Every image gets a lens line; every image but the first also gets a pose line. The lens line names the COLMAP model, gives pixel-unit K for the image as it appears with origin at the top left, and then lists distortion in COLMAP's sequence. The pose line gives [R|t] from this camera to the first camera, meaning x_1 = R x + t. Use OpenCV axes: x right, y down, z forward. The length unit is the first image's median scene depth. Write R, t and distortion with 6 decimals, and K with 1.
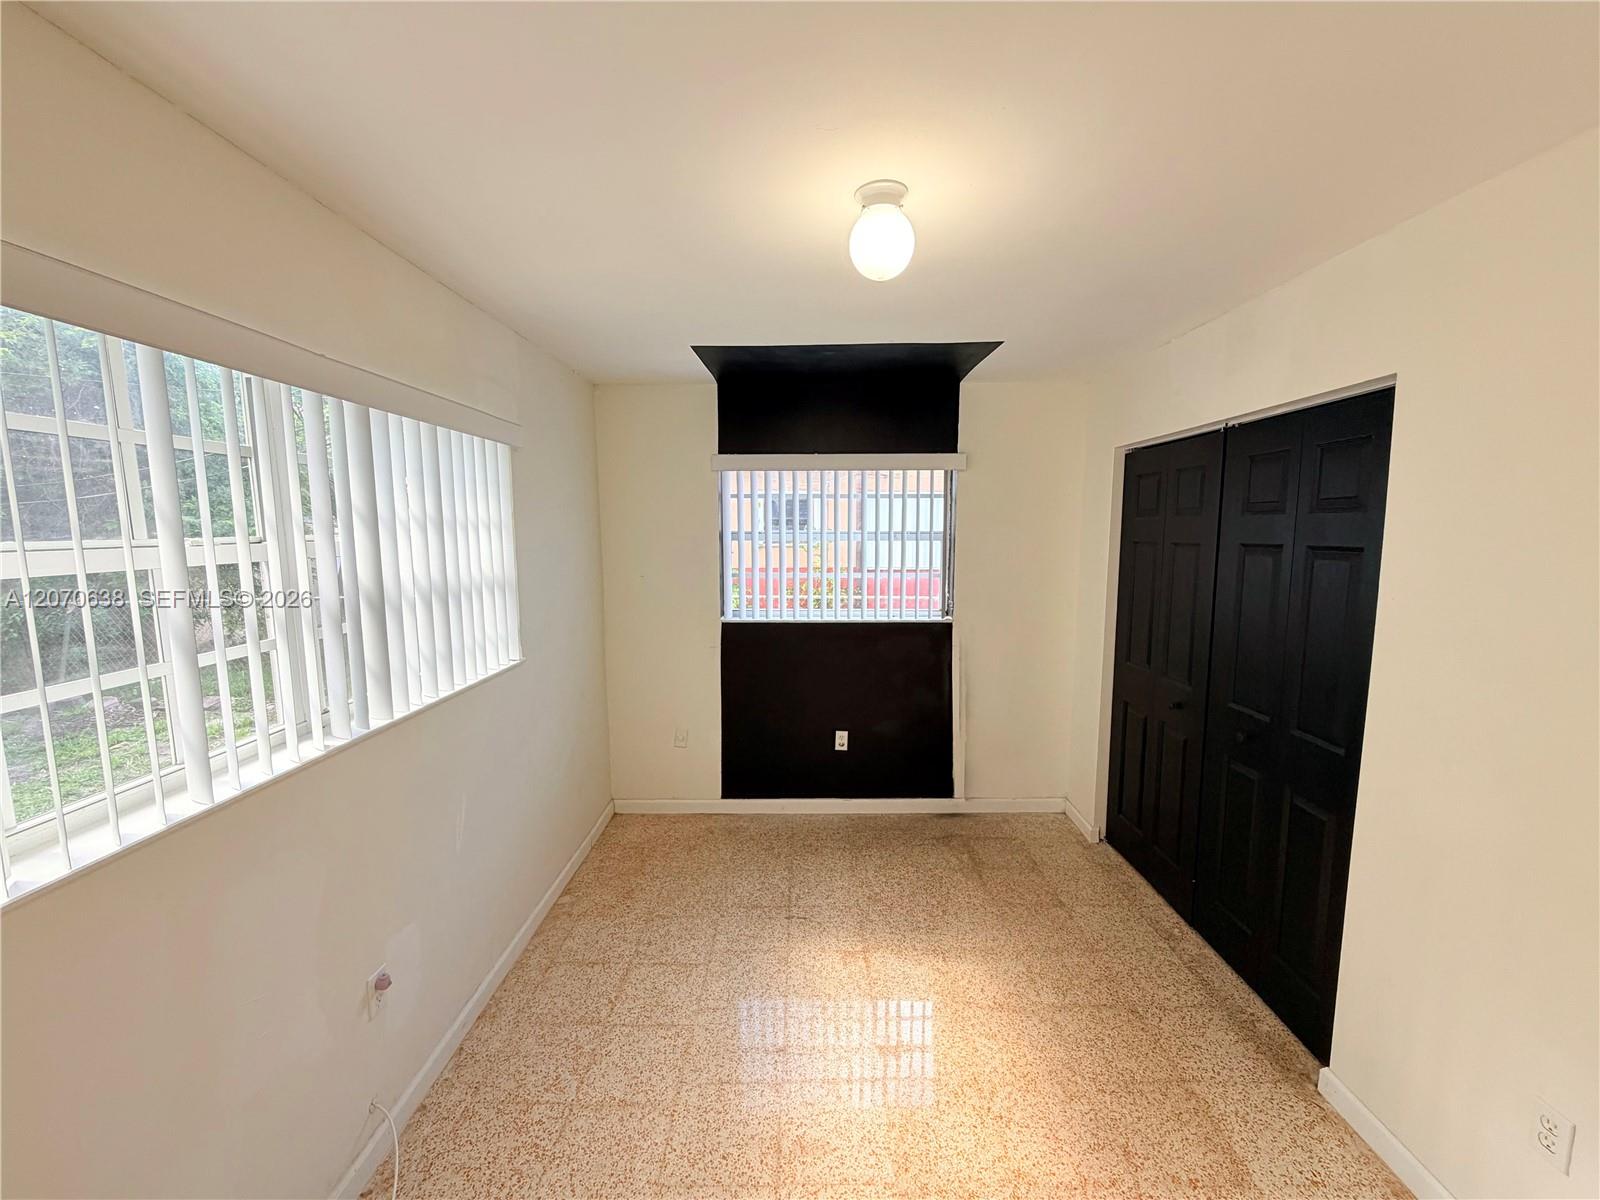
lens RADIAL K [[636.2, 0, 797.7], [0, 636.2, 604.1], [0, 0, 1]] dist [-0.001291, 0.000249]
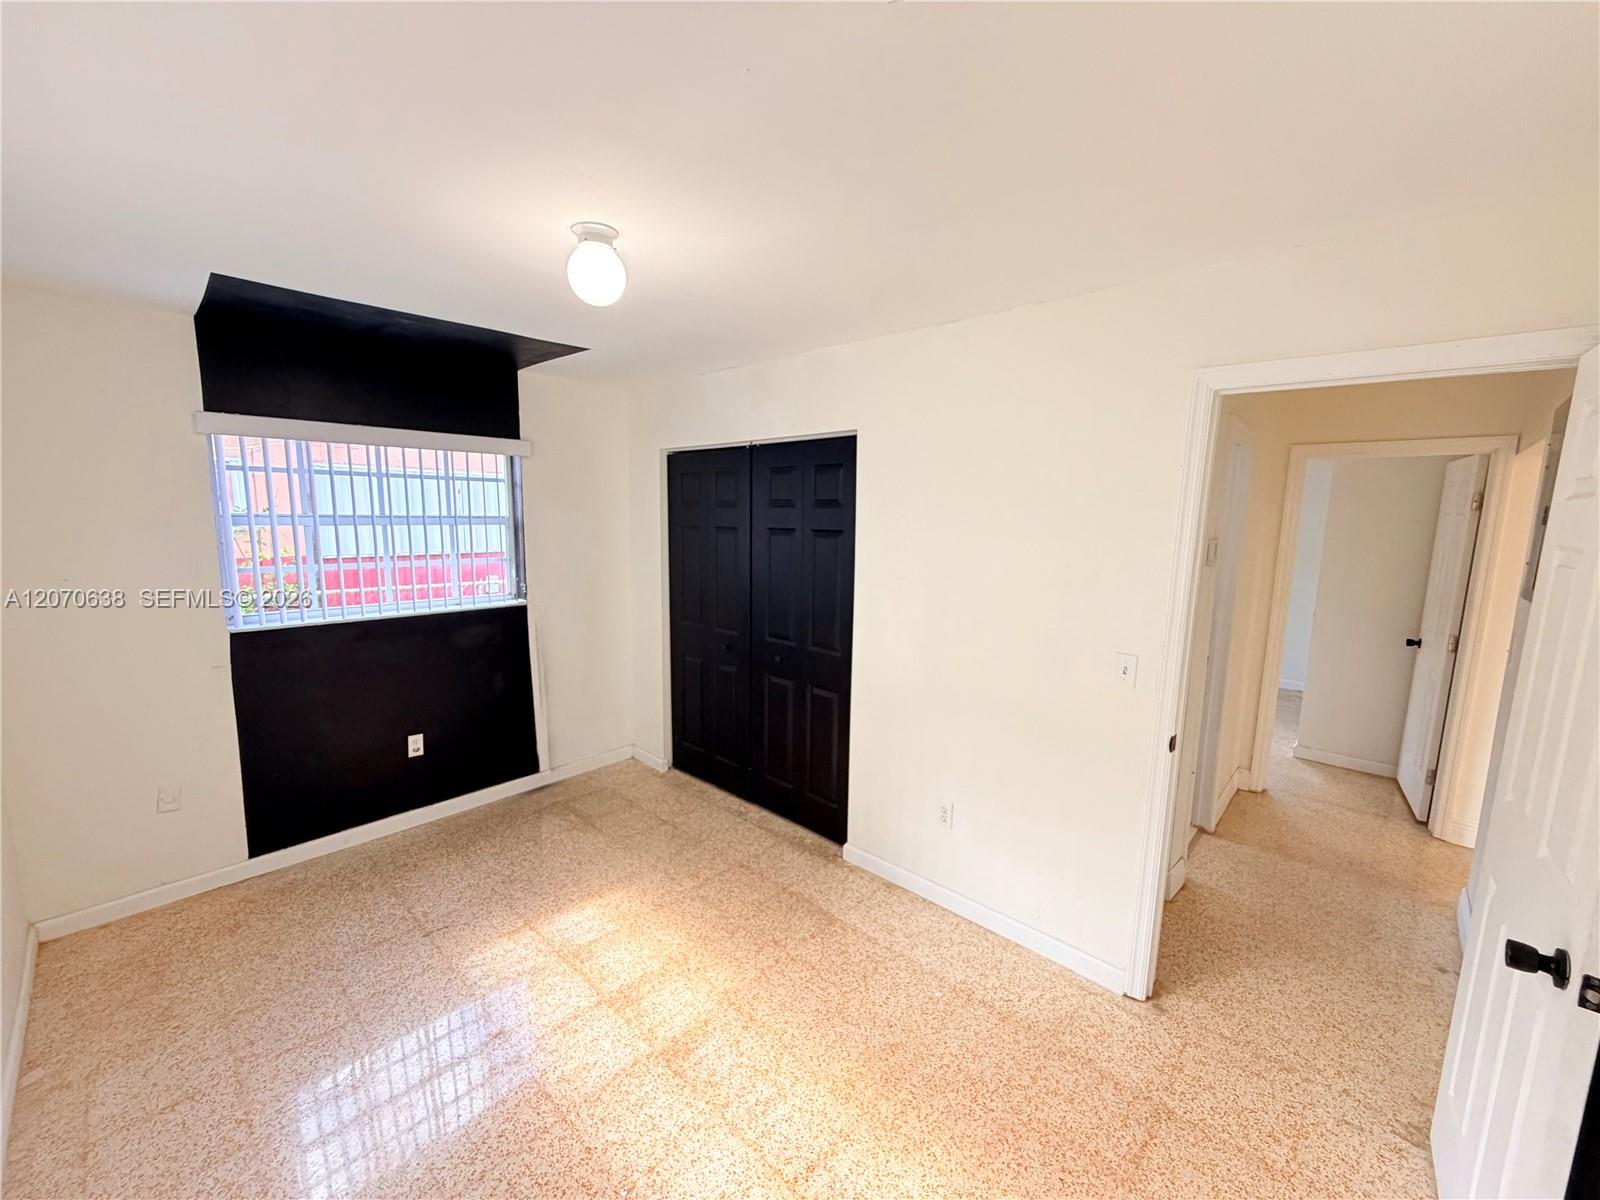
lens RADIAL K [[636.2, 0, 797.7], [0, 636.2, 604.1], [0, 0, 1]] dist [-0.001291, 0.000249]
pose [[0.676668, -0.094519, 0.730196, -0.230113], [0.072967, 0.995453, 0.061237, -0.003365], [-0.732663, 0.011843, 0.680488, -0.026904]]
